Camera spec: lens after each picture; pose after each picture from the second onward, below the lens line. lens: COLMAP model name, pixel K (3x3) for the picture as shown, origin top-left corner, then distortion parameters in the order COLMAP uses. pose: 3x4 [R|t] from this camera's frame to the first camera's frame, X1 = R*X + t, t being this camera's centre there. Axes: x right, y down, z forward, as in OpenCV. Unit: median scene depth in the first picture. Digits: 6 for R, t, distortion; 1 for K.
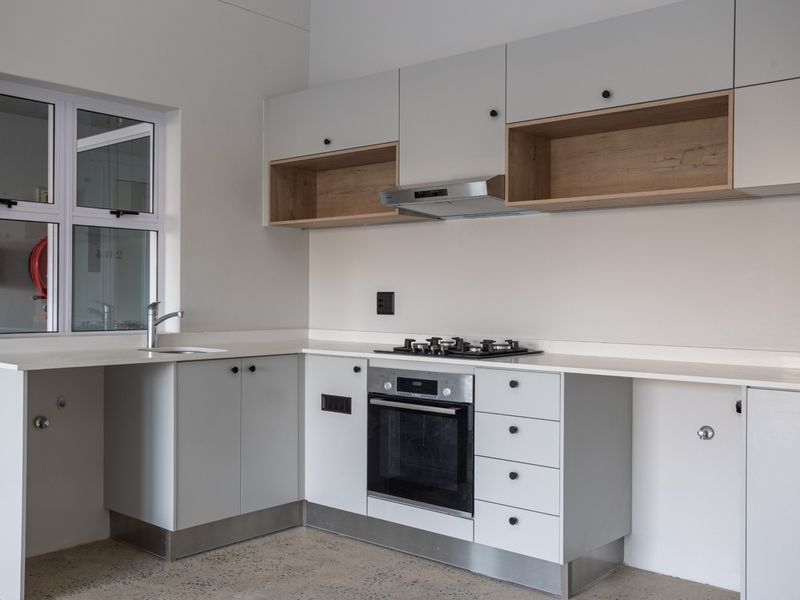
lens RADIAL K [[824.8, 0, 402.2], [0, 824.8, 296.2], [0, 0, 1]] dist [0.027314, 0.000000]
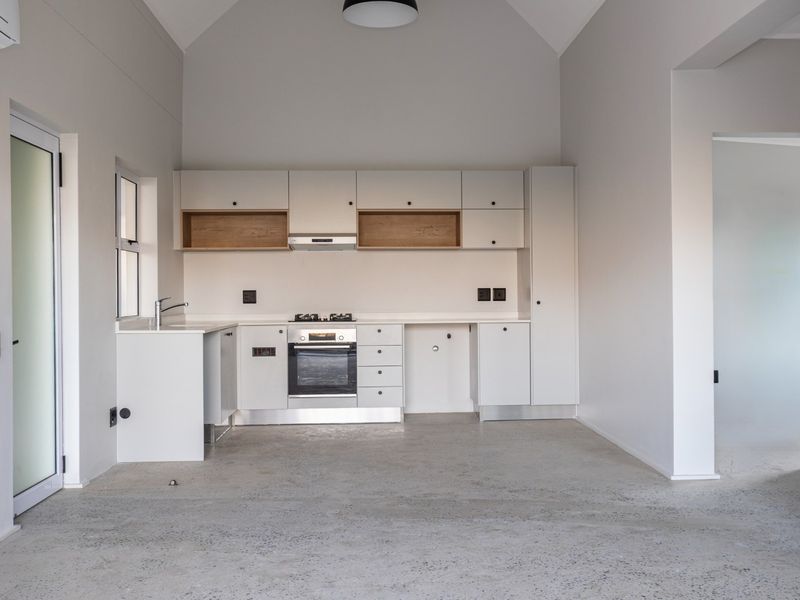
lens RADIAL K [[824.8, 0, 422.9], [0, 824.8, 298.7], [0, 0, 1]] dist [0.027314, 0.000000]
pose [[0.701987, -0.017595, 0.711972, -1.165807], [0.013621, 0.999844, 0.011279, -0.002486], [-0.712059, 0.001780, 0.702117, -0.546452]]
